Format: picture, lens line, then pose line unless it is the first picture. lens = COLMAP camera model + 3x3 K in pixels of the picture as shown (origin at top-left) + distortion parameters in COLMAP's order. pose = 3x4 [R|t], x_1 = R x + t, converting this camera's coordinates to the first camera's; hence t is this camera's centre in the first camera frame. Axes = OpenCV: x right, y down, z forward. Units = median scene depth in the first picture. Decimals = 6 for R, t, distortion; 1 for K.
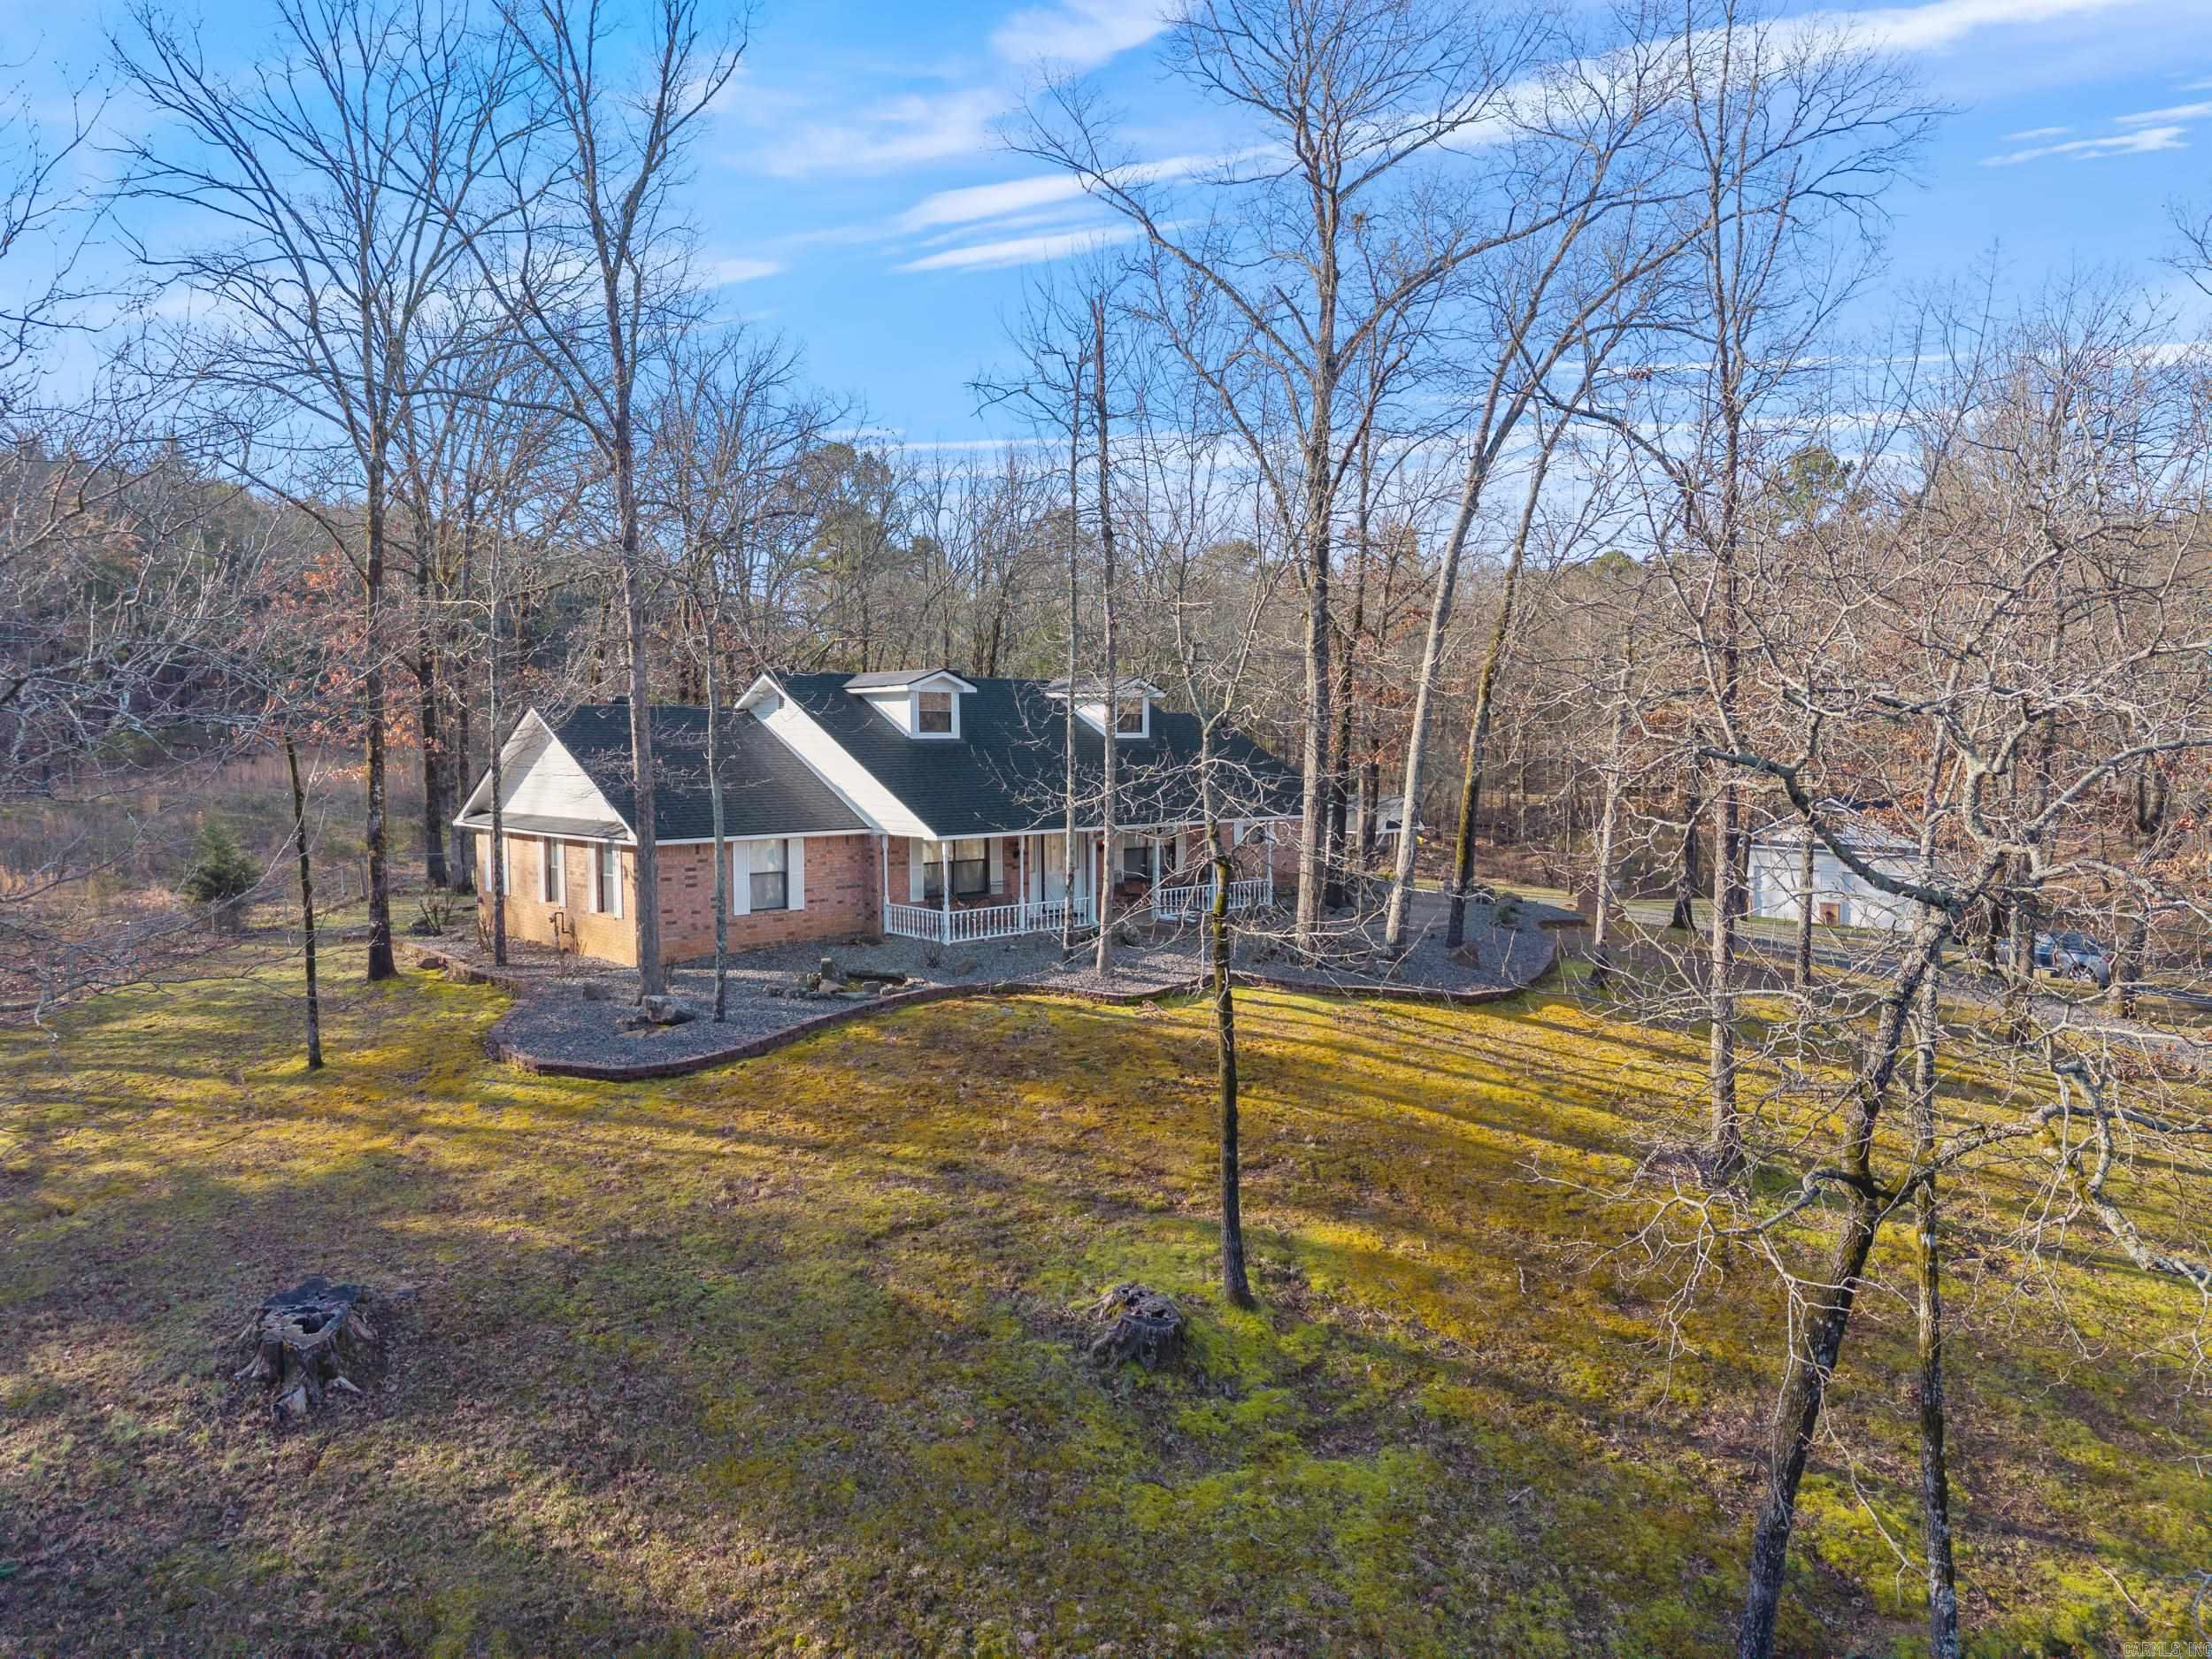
lens RADIAL K [[1478.4, 0, 1106.8], [0, 1478.4, 829.4], [0, 0, 1]] dist [0.019363, -0.016574]
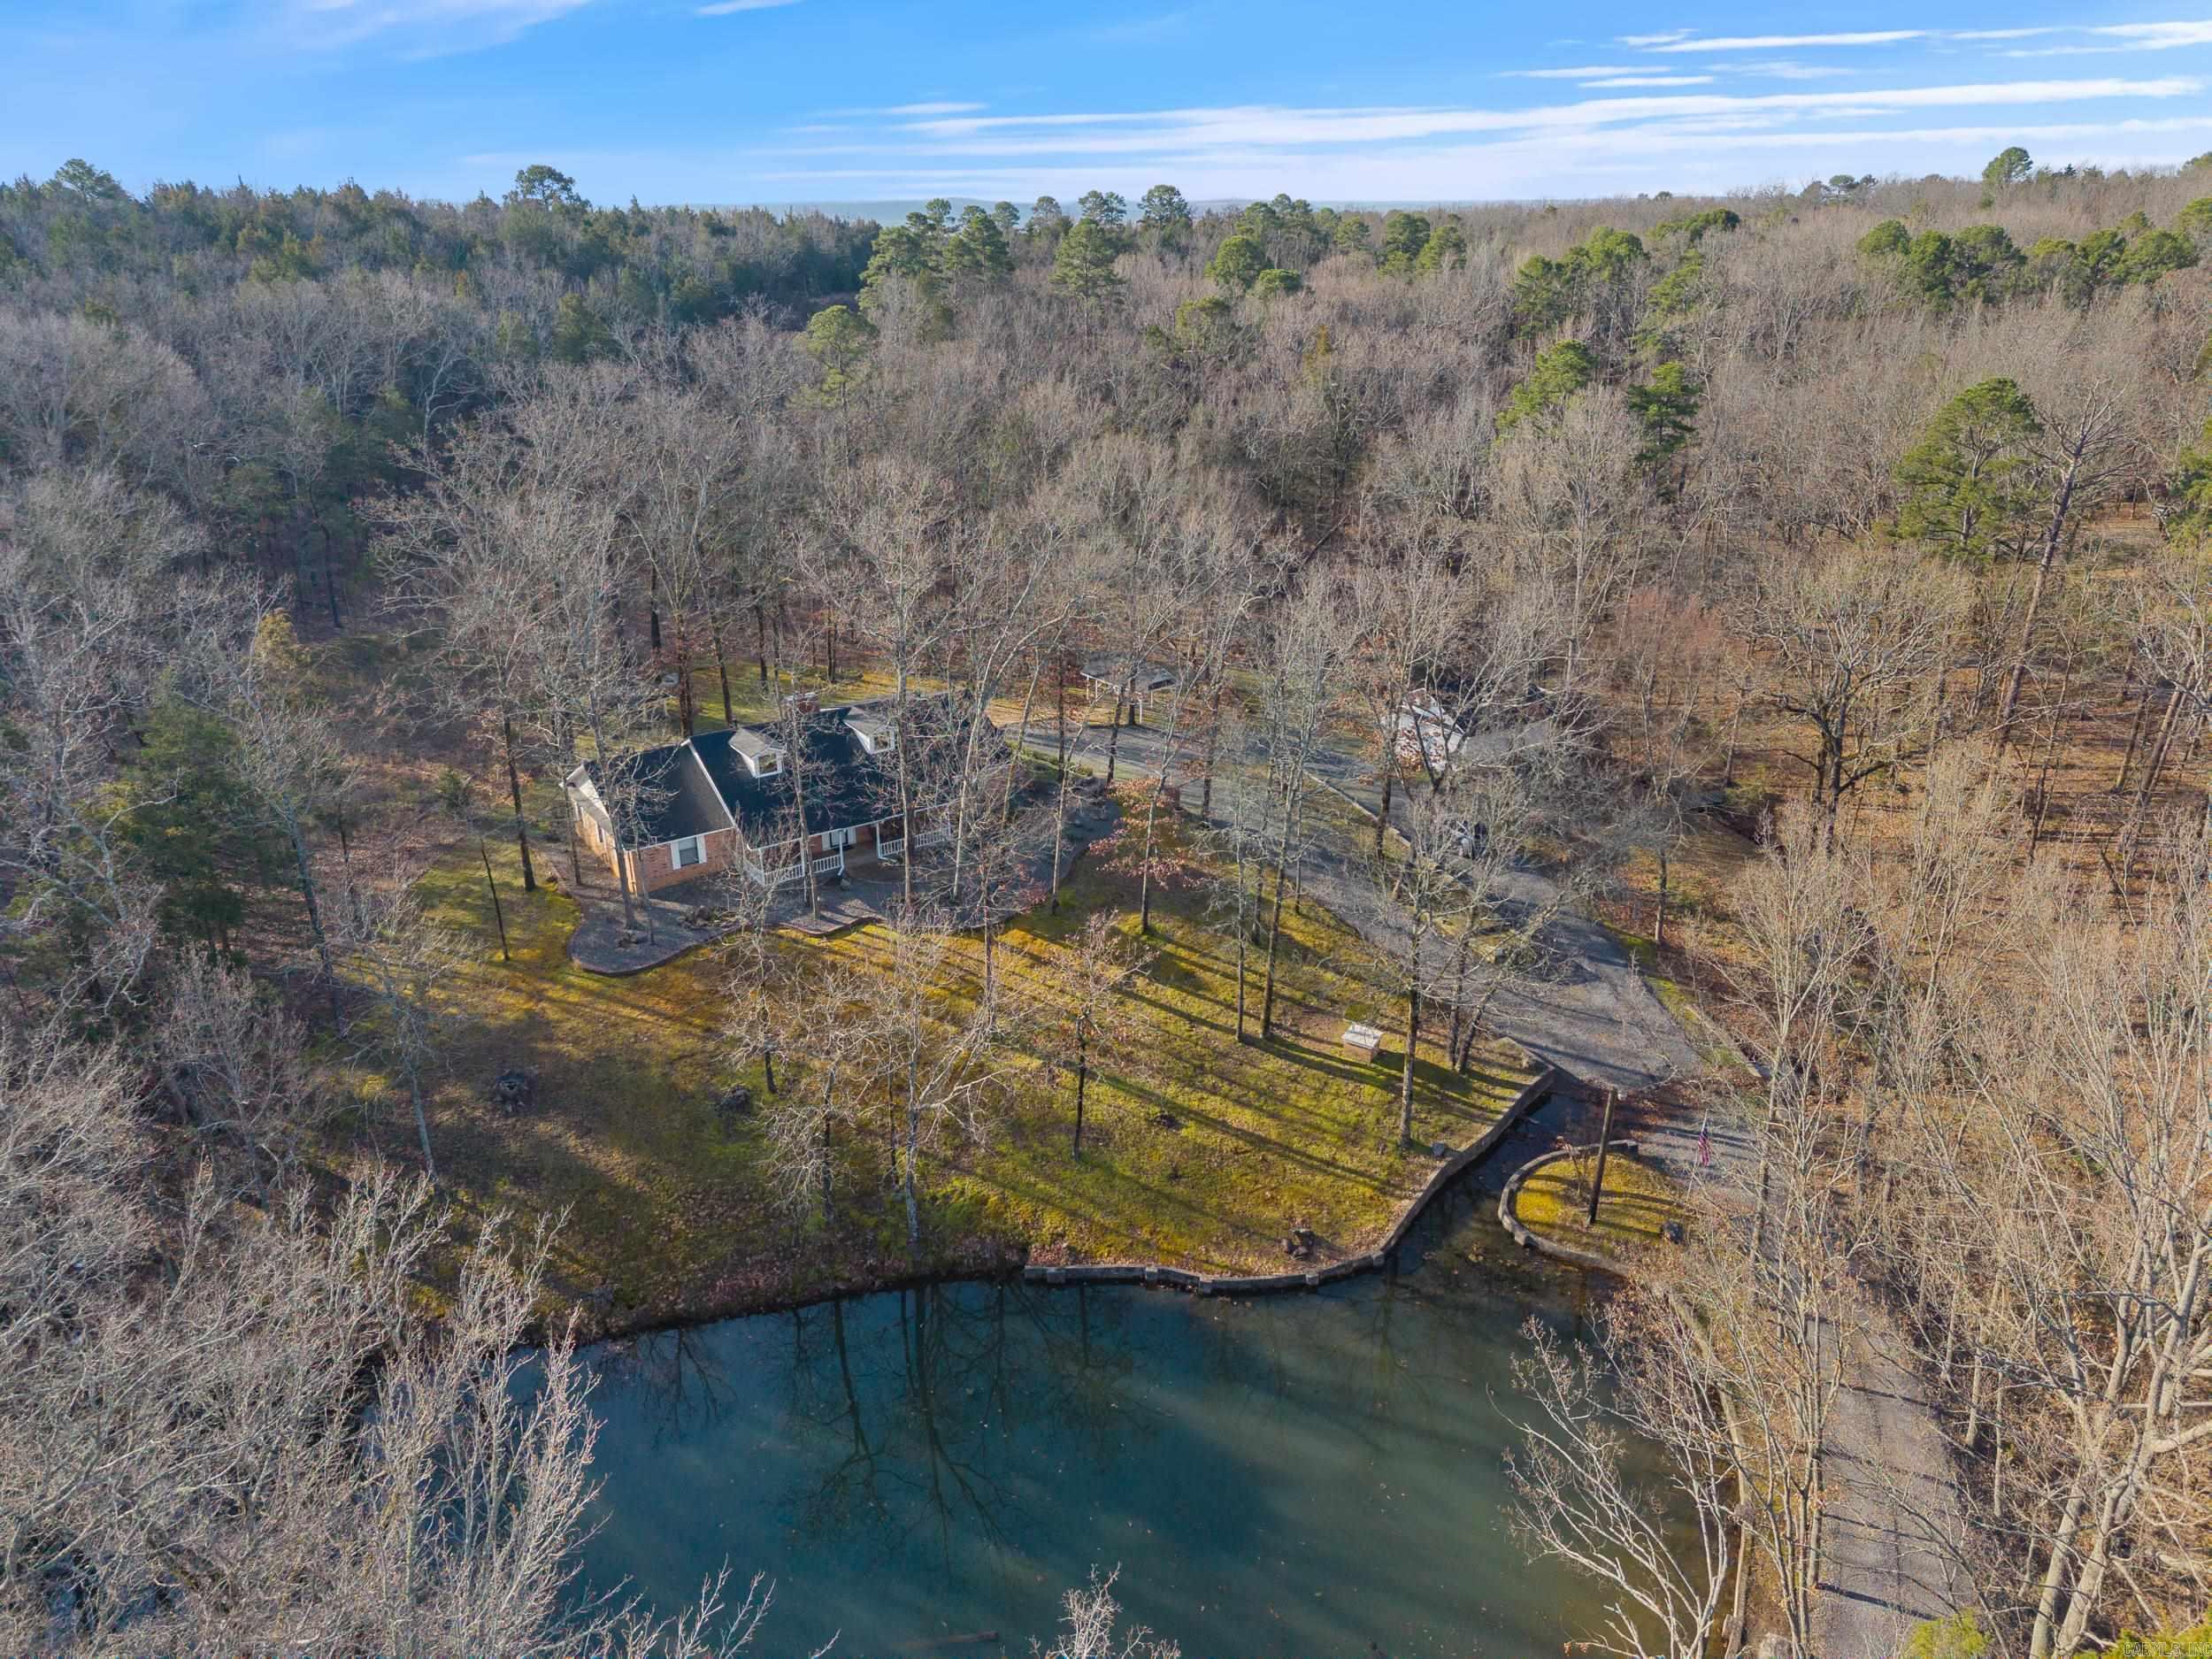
lens RADIAL K [[1478.4, 0, 1101.6], [0, 1478.4, 806.0], [0, 0, 1]] dist [0.019363, -0.016574]
pose [[0.992854, 0.046967, -0.109707, 0.965709], [-0.010601, 0.950373, 0.310933, -1.113994], [0.118866, -0.307548, 0.944079, -1.566089]]
